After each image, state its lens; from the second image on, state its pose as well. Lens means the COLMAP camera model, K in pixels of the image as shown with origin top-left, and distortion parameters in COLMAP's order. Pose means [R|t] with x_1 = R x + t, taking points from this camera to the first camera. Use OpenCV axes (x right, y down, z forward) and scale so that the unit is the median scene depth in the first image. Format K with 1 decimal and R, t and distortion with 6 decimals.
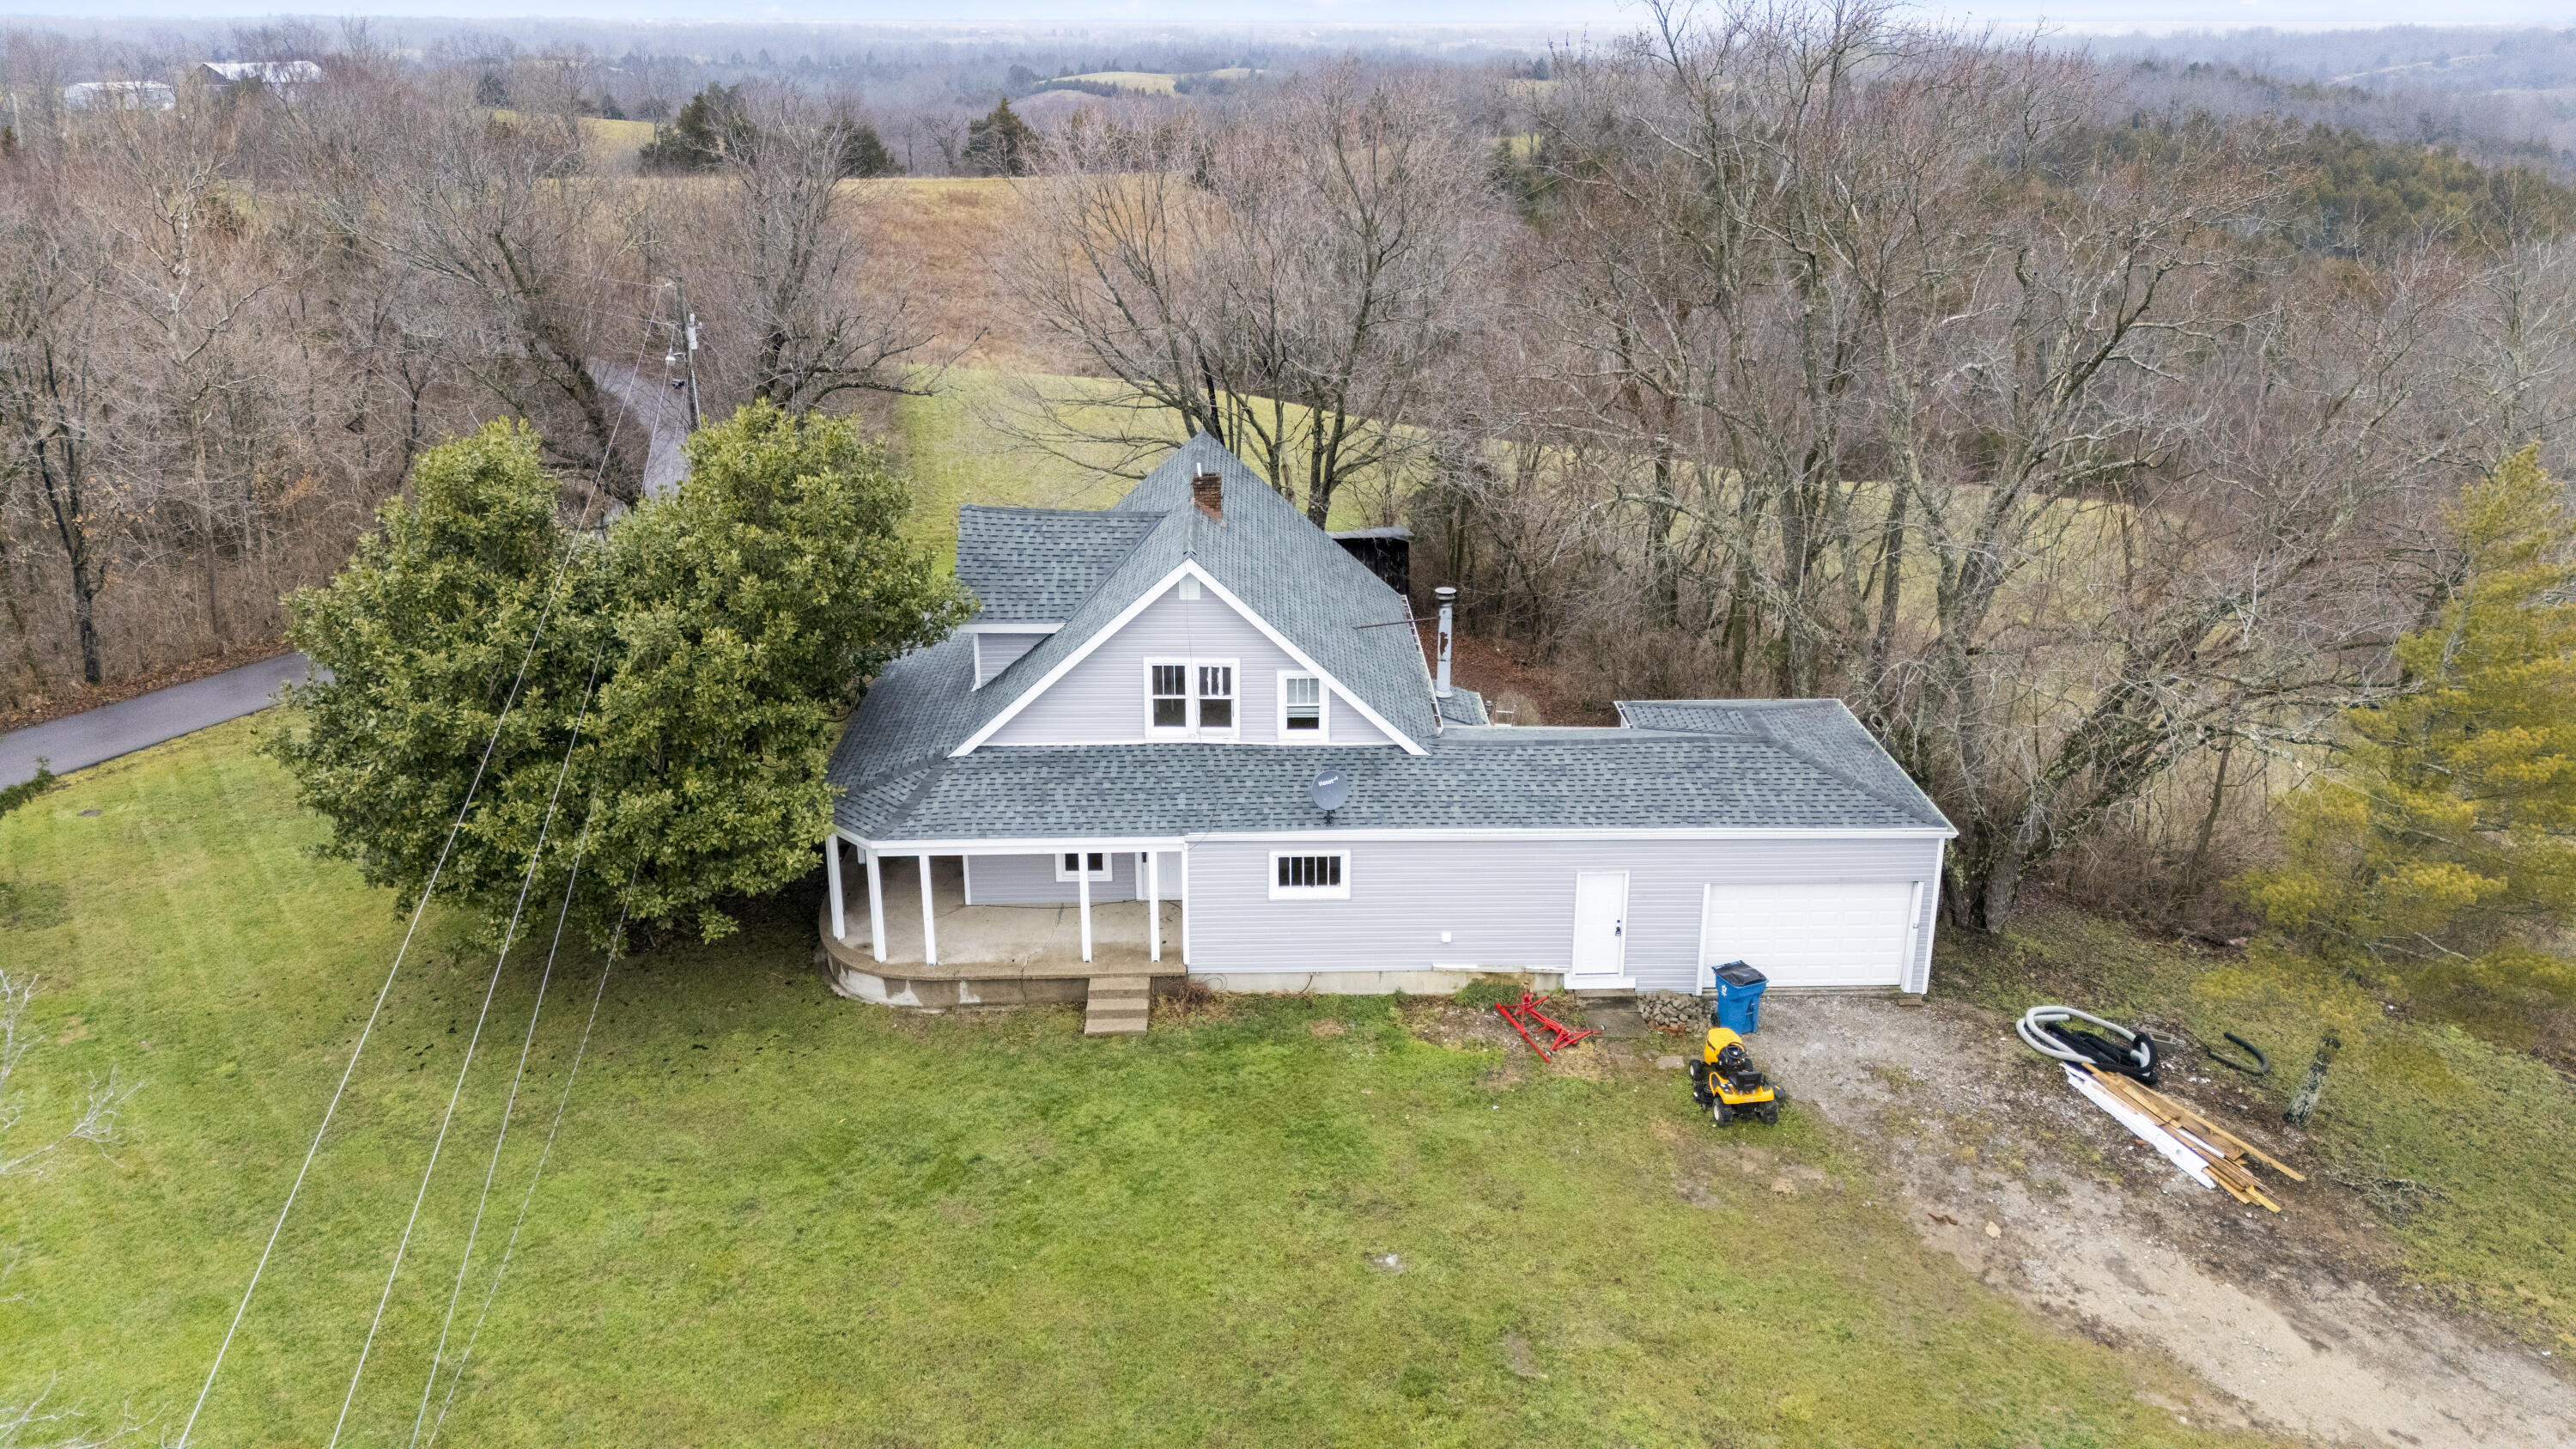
lens RADIAL K [[1796.3, 0, 1291.5], [0, 1796.3, 762.5], [0, 0, 1]] dist [0.085562, -0.104160]
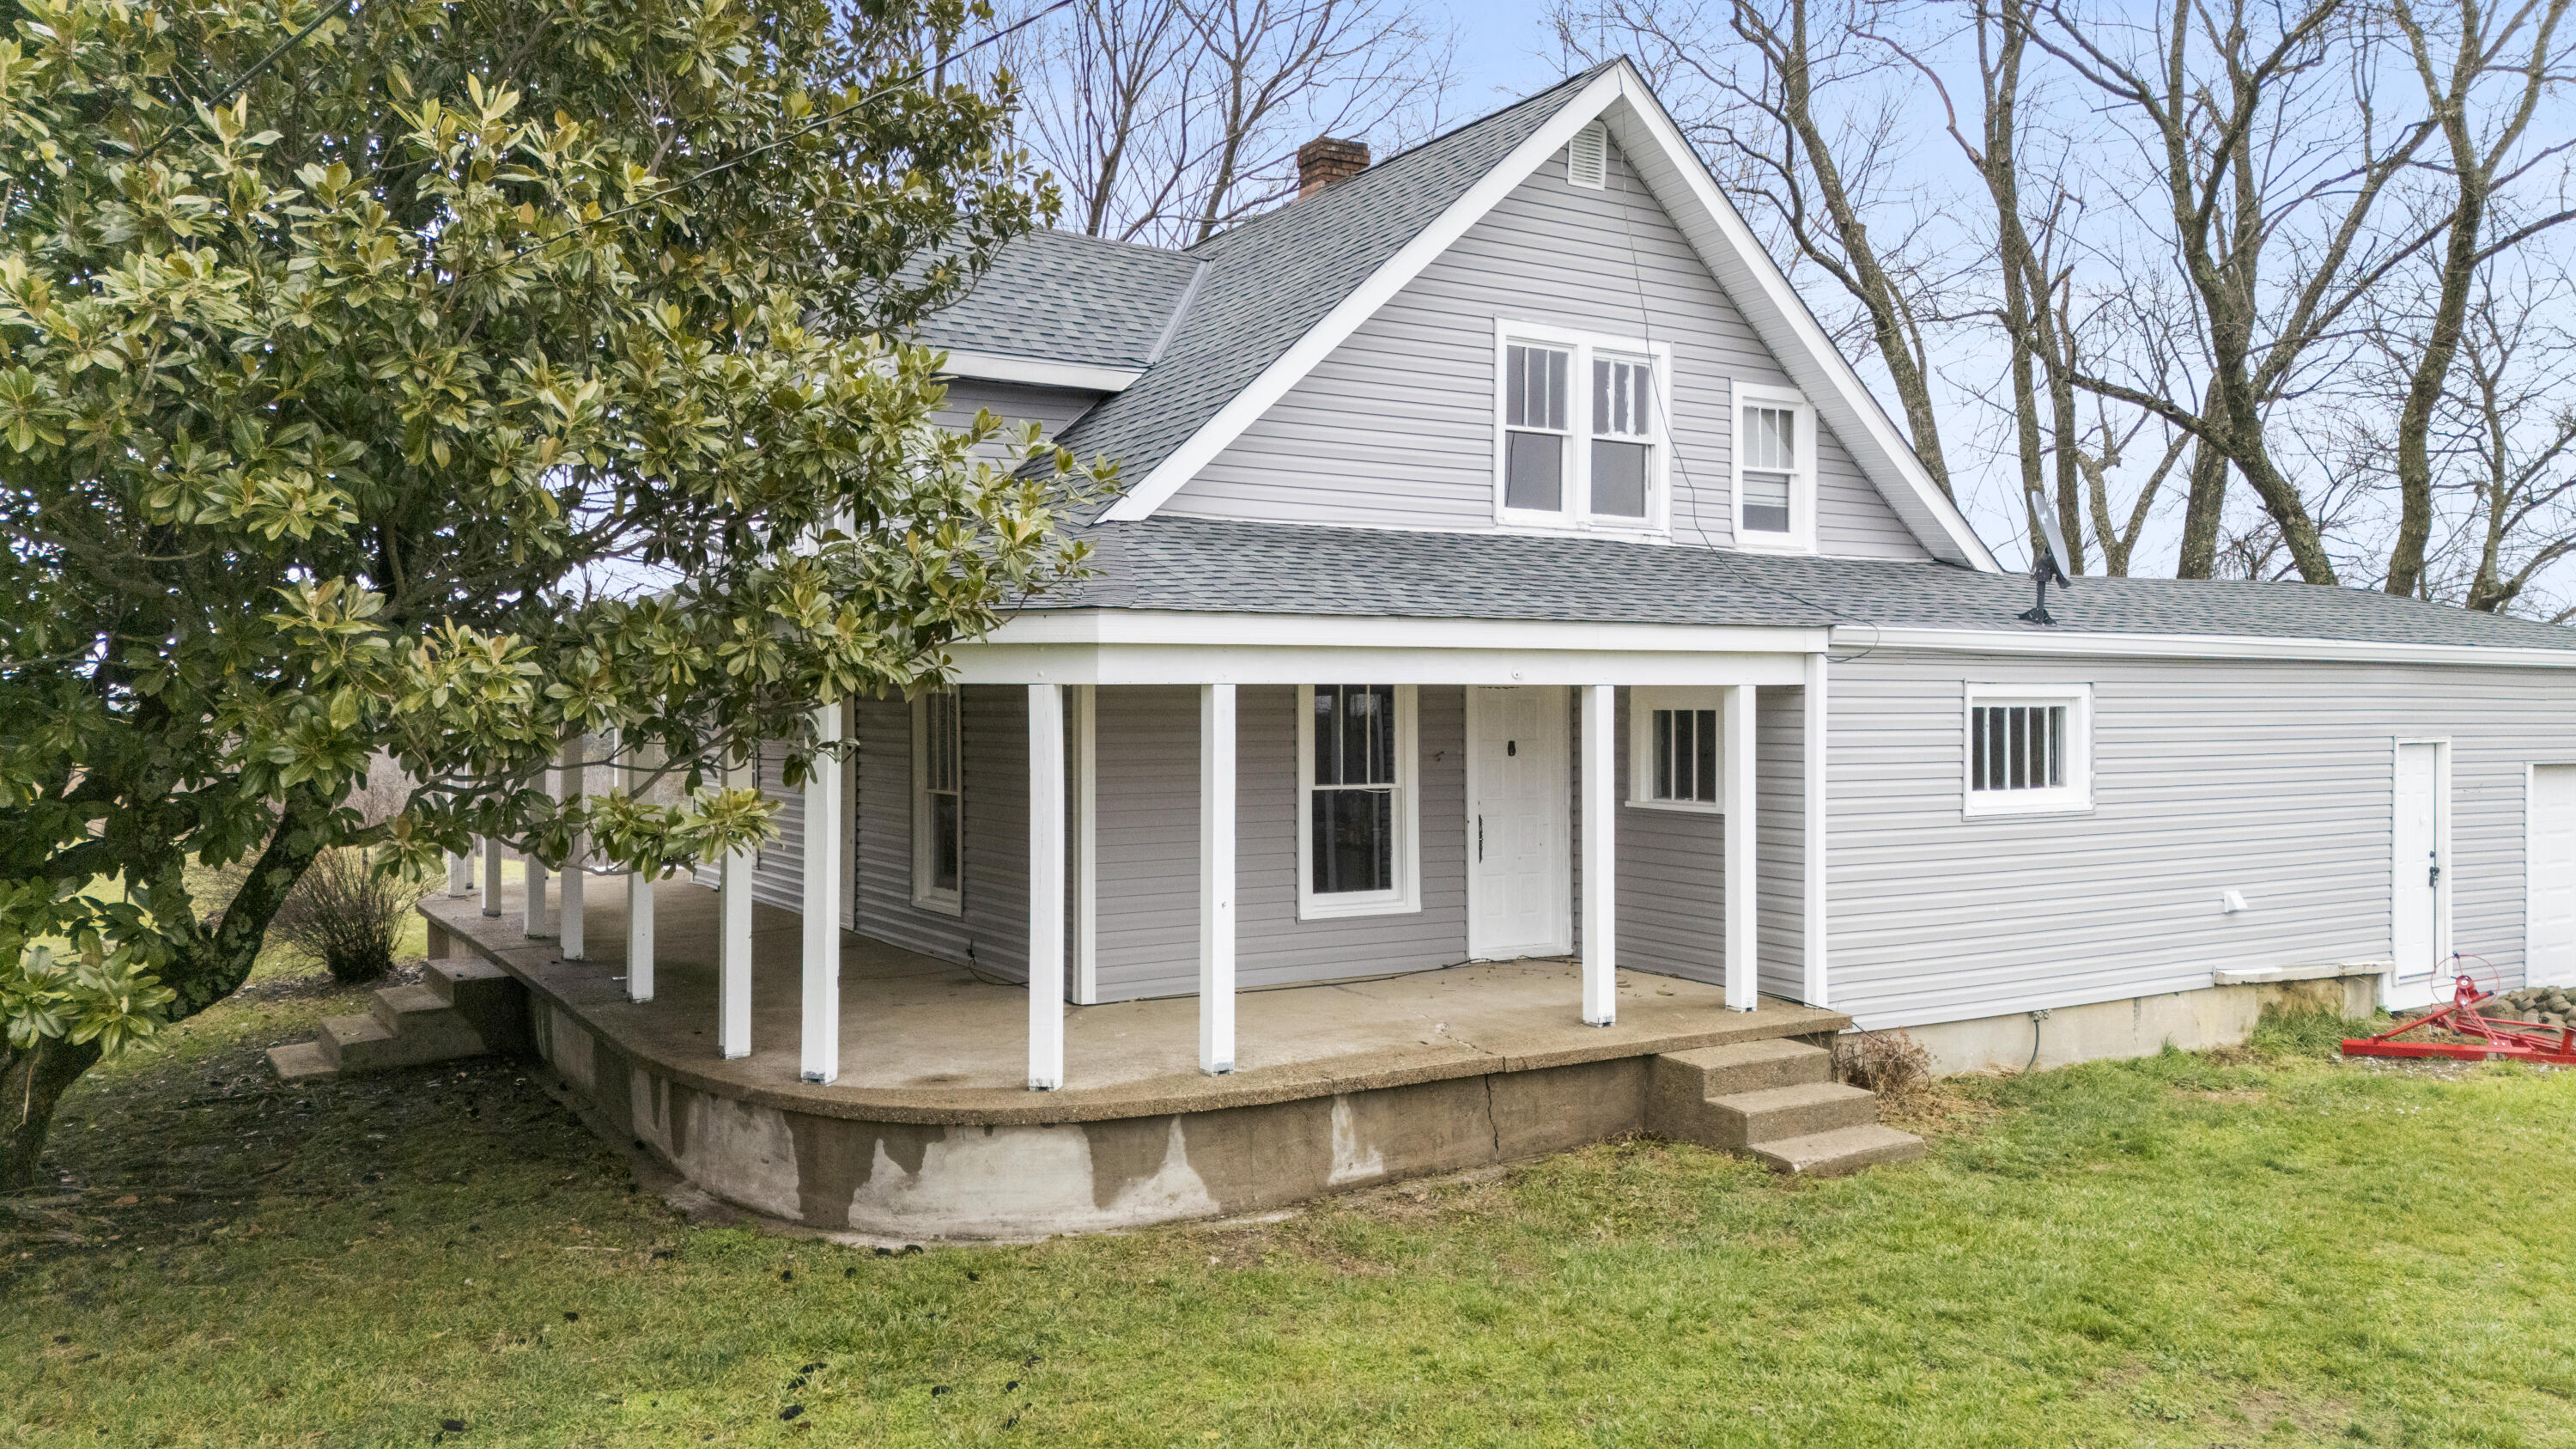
lens RADIAL K [[1796.3, 0, 1291.5], [0, 1796.3, 762.5], [0, 0, 1]] dist [0.085562, -0.104160]
pose [[0.854343, -0.002825, 0.519703, -0.344798], [0.183356, 0.937322, -0.296324, 0.154828], [-0.486292, 0.348453, 0.801312, 0.731911]]
